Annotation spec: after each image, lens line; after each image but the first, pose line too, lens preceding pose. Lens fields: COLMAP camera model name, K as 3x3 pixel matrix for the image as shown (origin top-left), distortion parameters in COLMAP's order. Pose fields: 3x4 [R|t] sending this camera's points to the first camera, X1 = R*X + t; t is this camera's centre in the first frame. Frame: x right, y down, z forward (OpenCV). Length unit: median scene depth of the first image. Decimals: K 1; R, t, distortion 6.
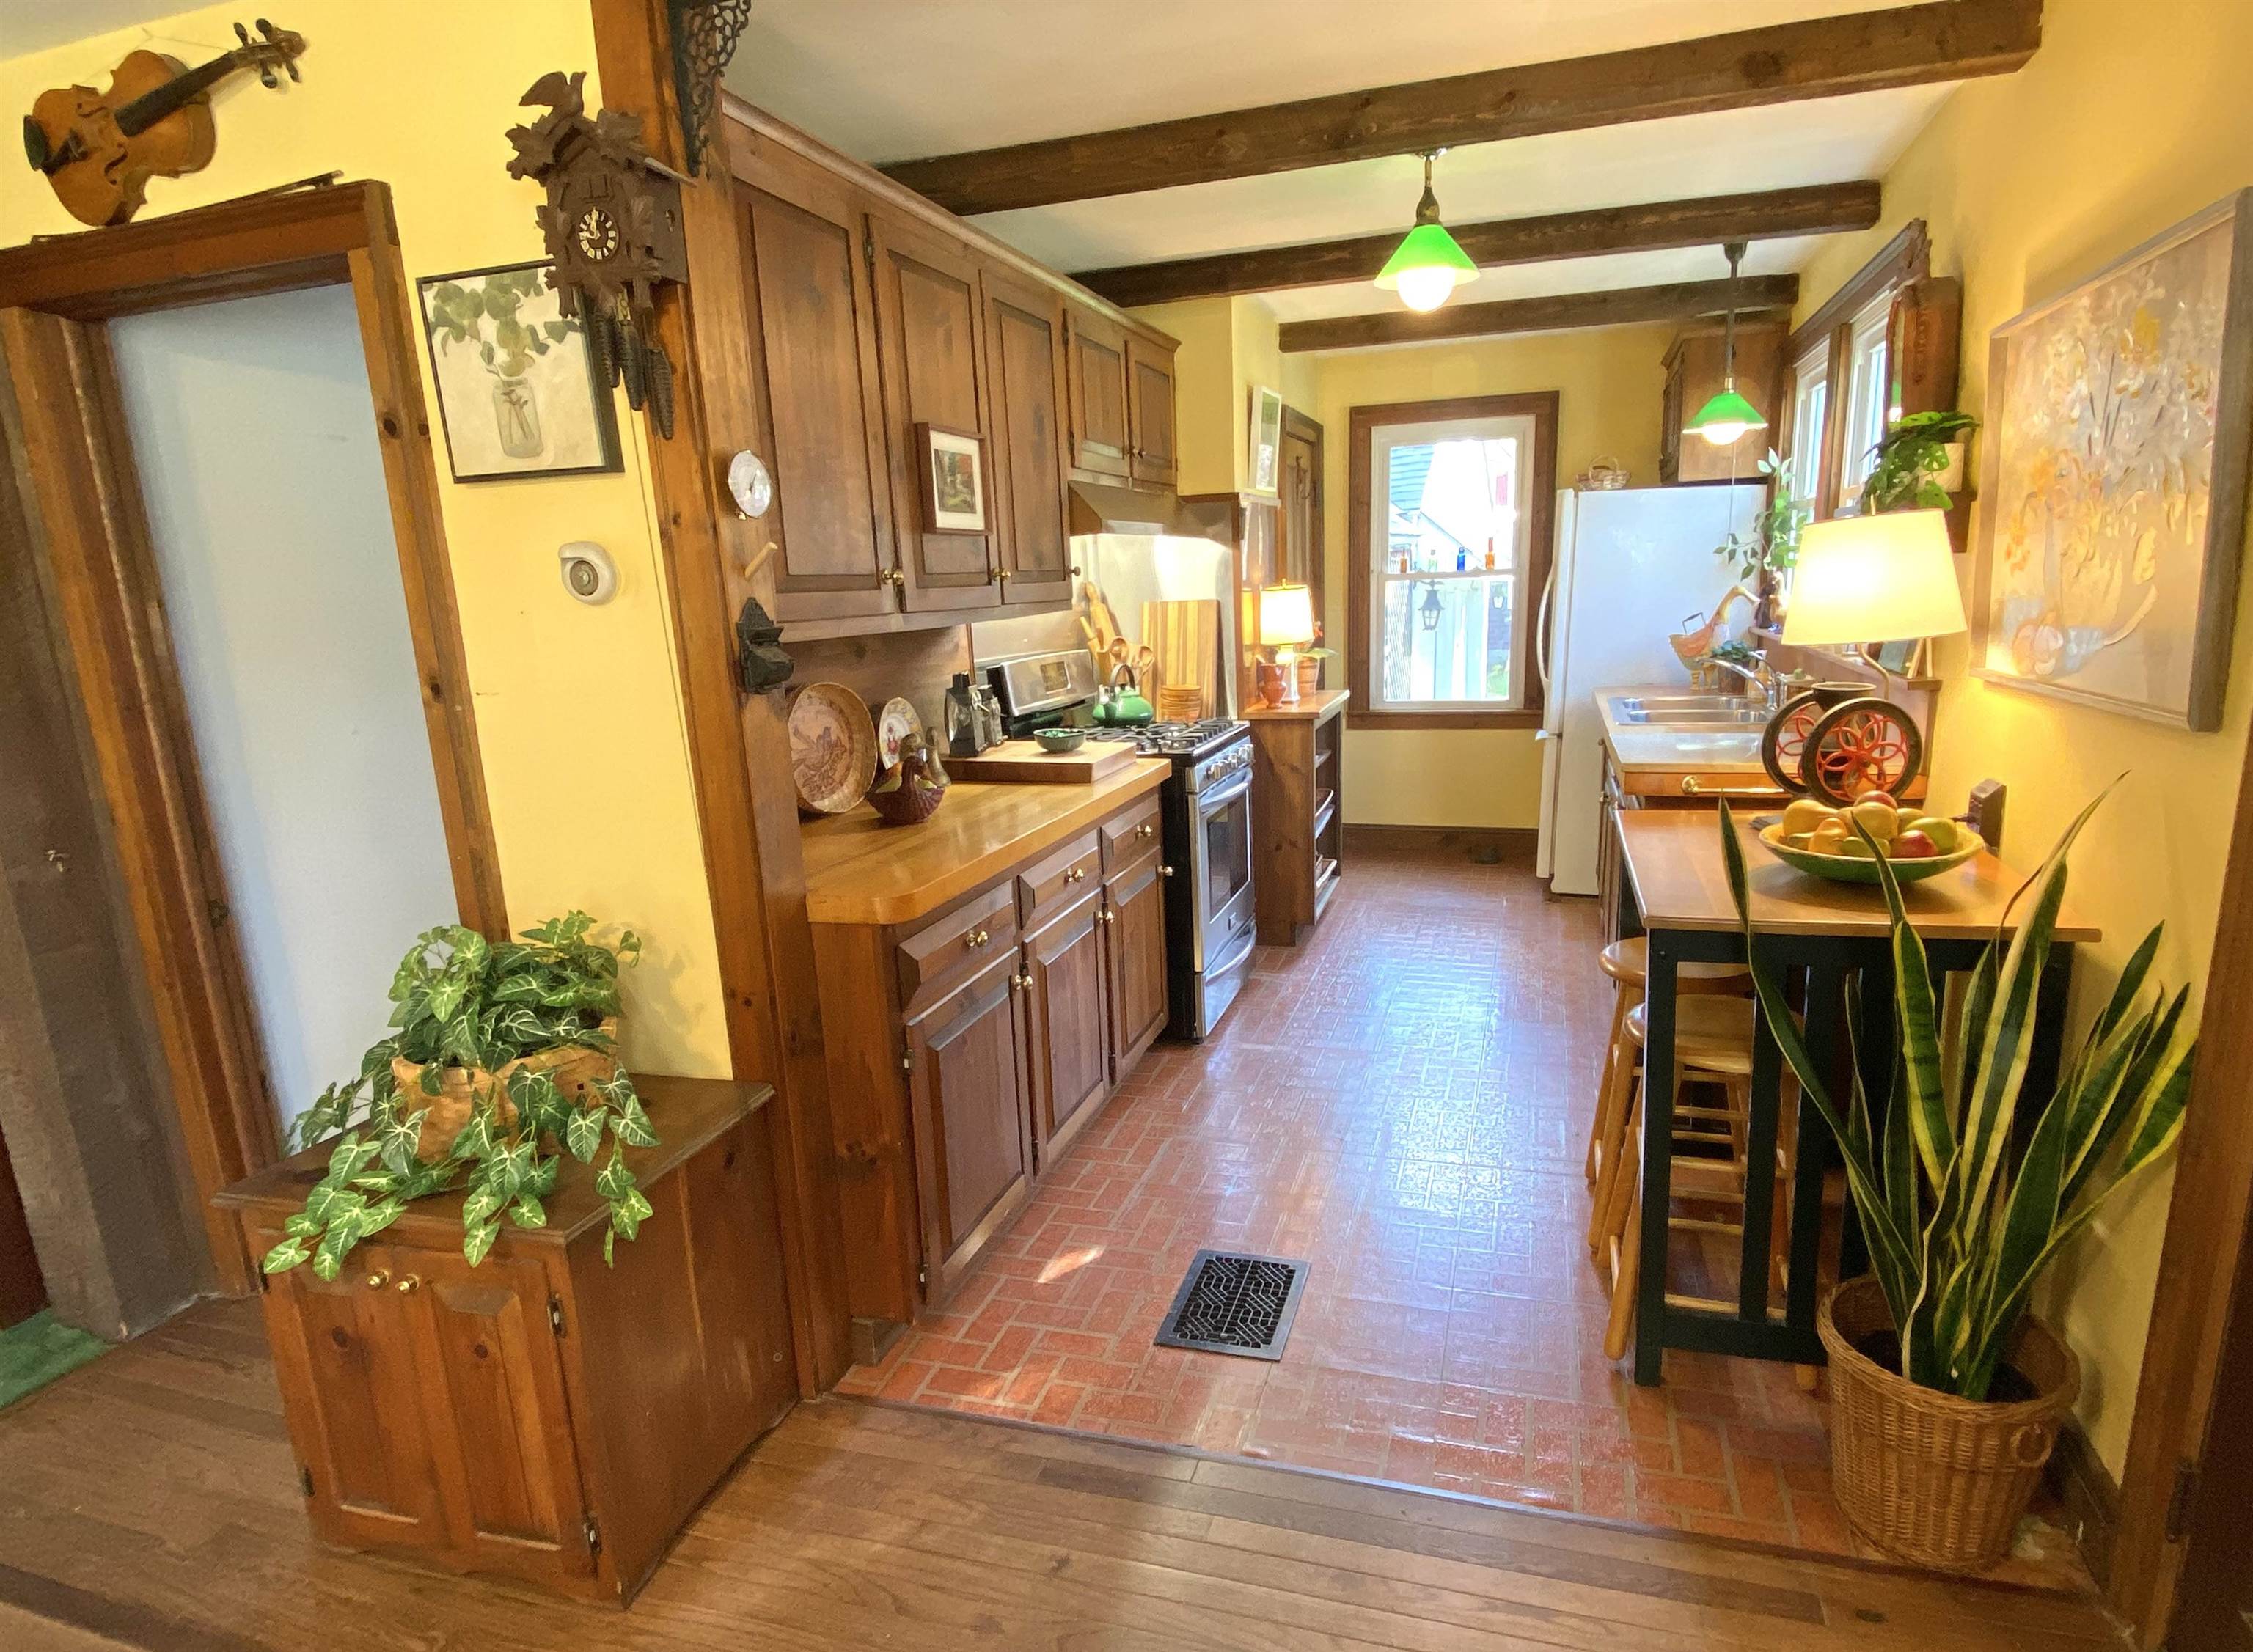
lens RADIAL K [[1227.5, 0, 1127.9], [0, 1227.5, 828.0], [0, 0, 1]] dist [-0.027367, -0.000341]
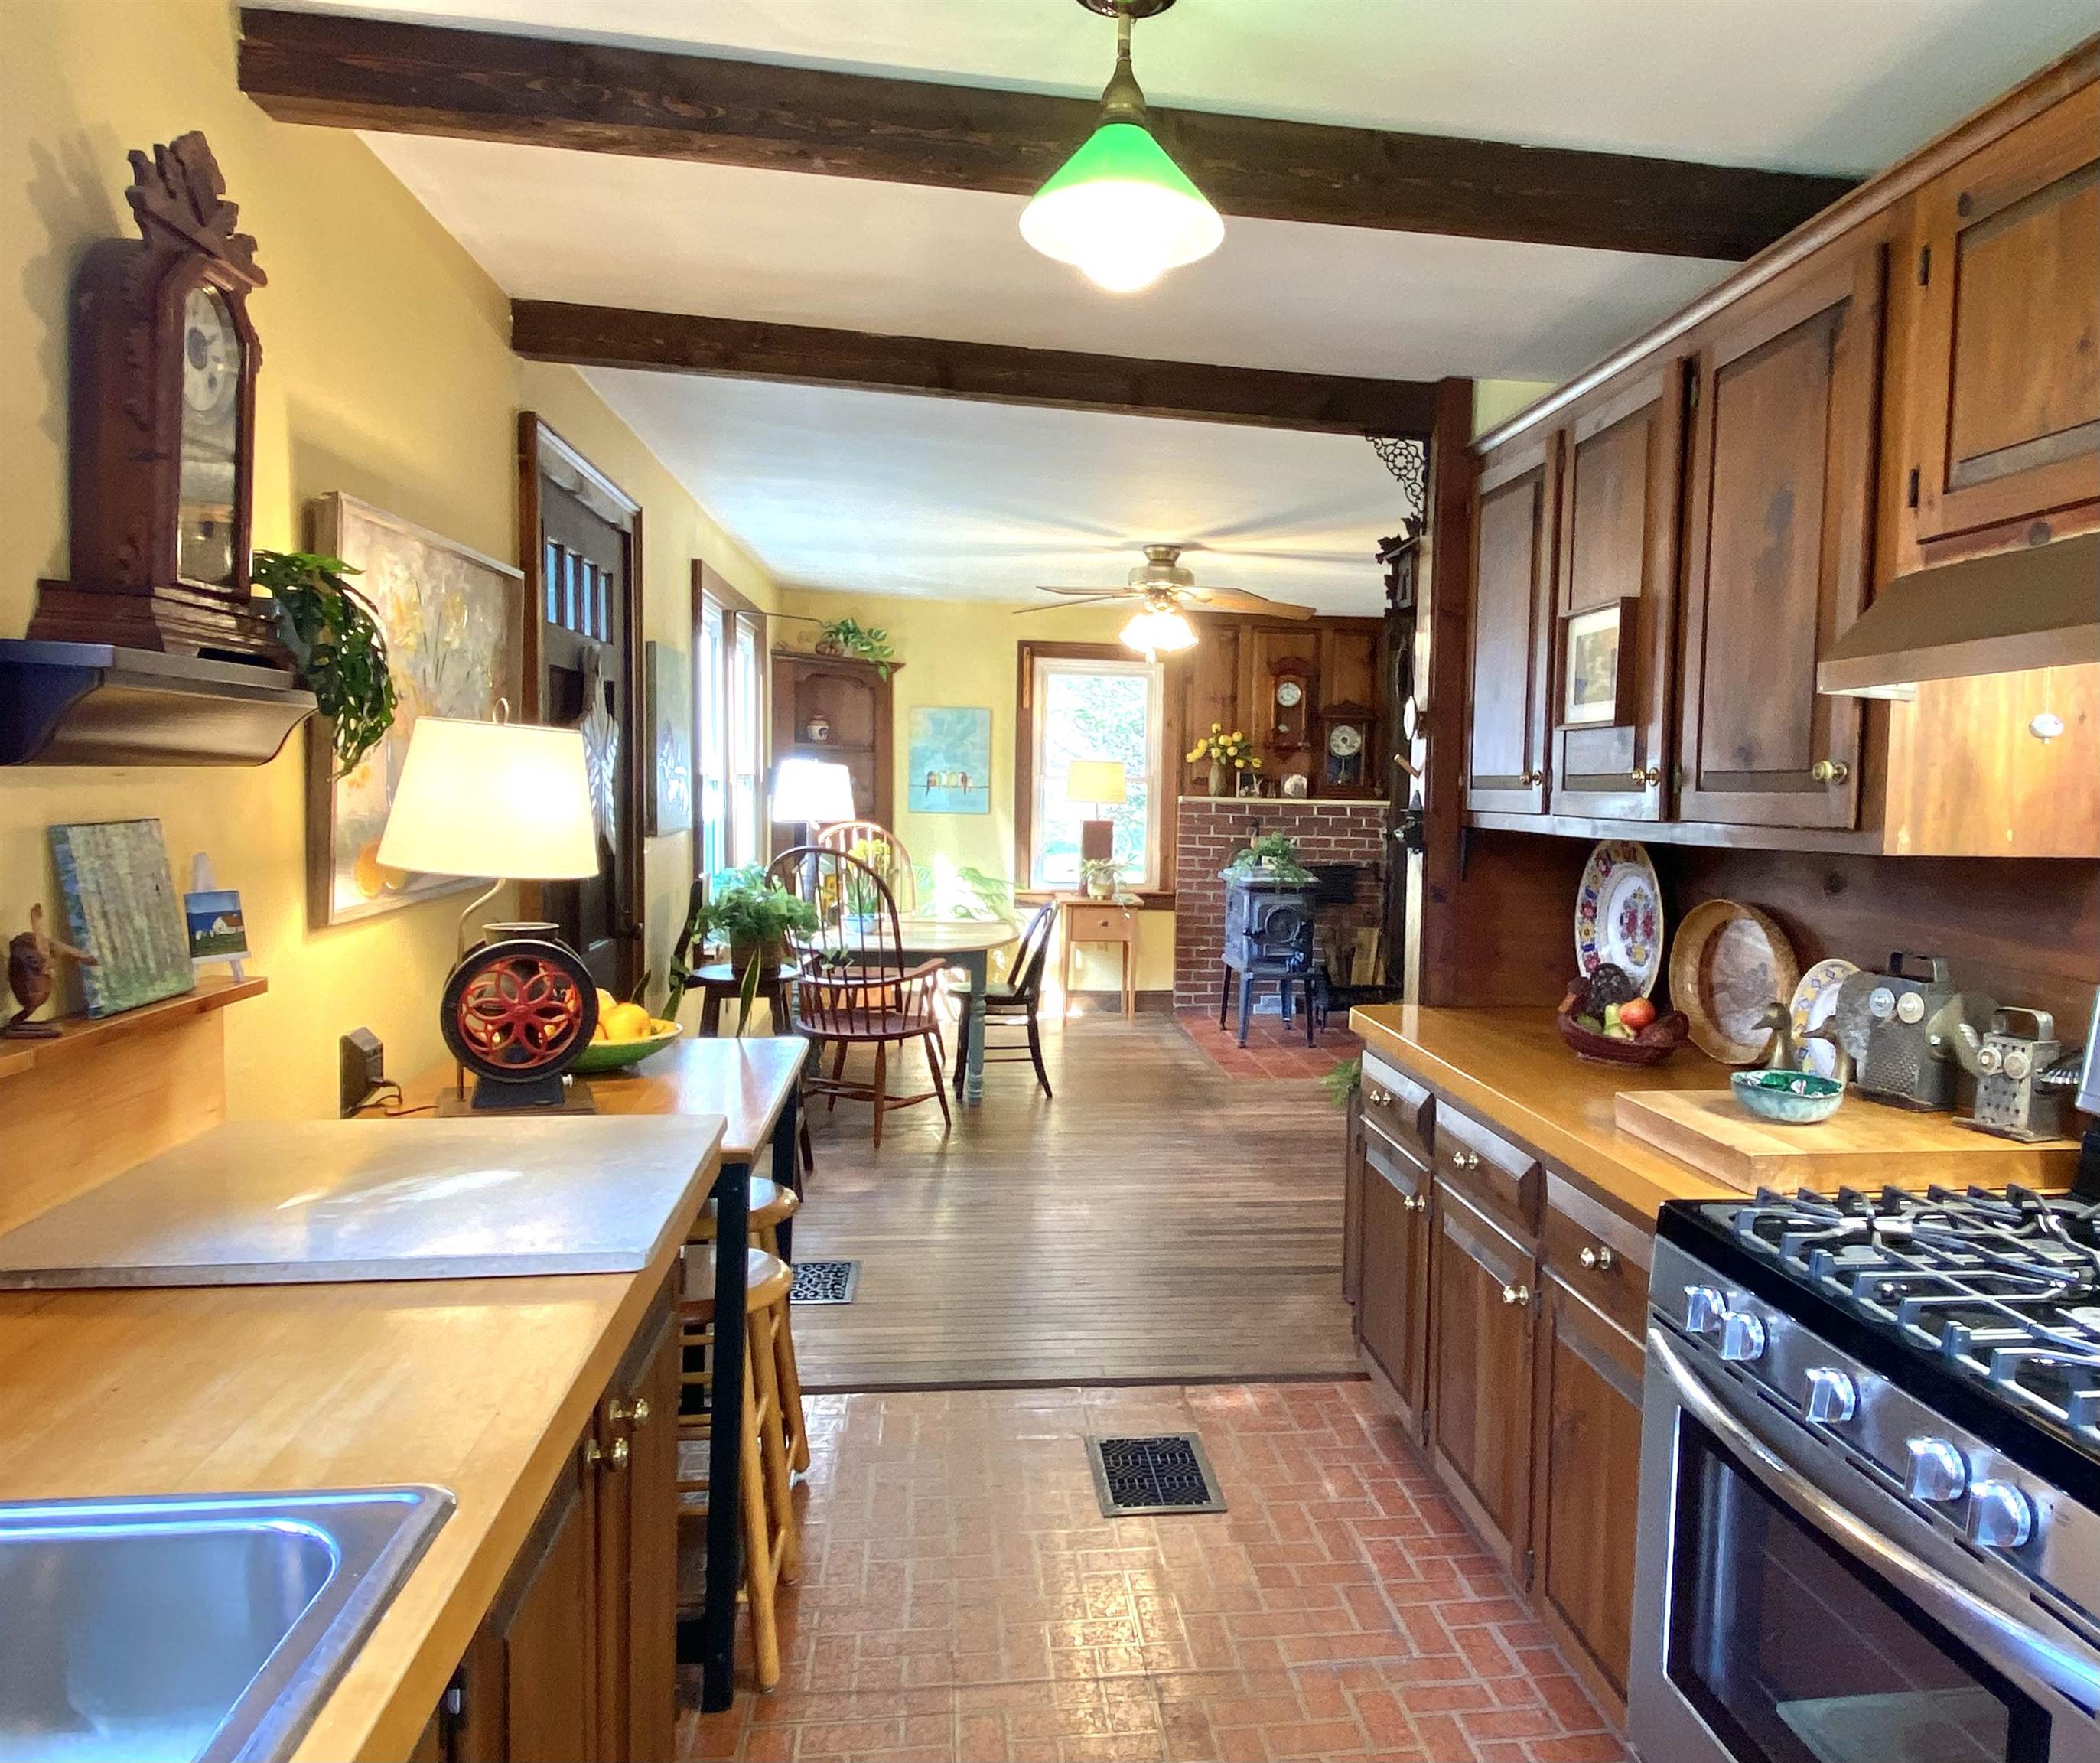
lens RADIAL K [[1410.3, 0, 1062.9], [0, 1410.3, 882.0], [0, 0, 1]] dist [0.006288, 0.000660]
pose [[-0.919236, 0.053935, -0.389995, 0.588330], [-0.065903, 0.955516, 0.287482, -0.414959], [0.388152, 0.289966, -0.874790, 1.821670]]
